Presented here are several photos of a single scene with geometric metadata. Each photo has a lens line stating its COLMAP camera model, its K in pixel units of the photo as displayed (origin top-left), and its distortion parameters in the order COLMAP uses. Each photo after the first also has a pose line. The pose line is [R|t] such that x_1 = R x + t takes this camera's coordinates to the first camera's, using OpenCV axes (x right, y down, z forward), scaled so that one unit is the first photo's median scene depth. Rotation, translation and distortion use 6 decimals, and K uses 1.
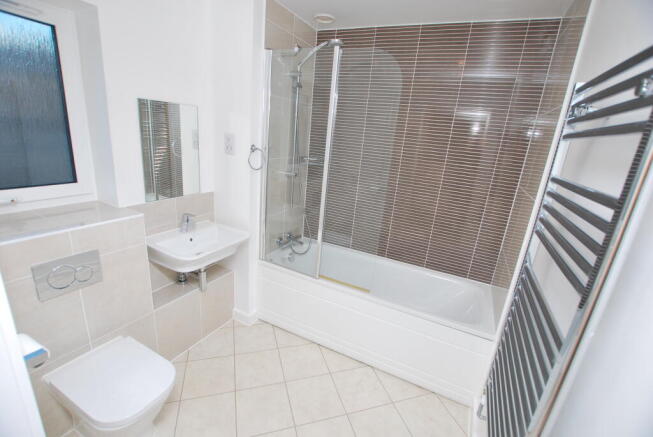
lens RADIAL K [[290.7, 0, 326.0], [0, 290.7, 216.0], [0, 0, 1]] dist [-0.020487, 0.001605]
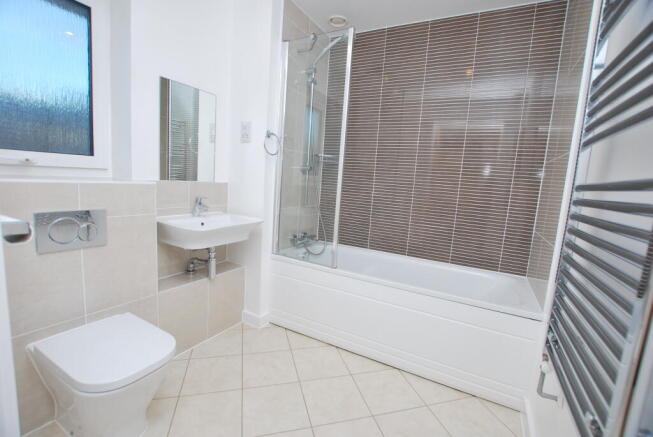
lens RADIAL K [[290.7, 0, 326.3], [0, 290.7, 219.4], [0, 0, 1]] dist [-0.020487, 0.001605]
pose [[0.999188, -0.015007, -0.037390, -0.018727], [0.008801, 0.986927, -0.160926, 0.211154], [0.039316, 0.160467, 0.986258, 0.063934]]
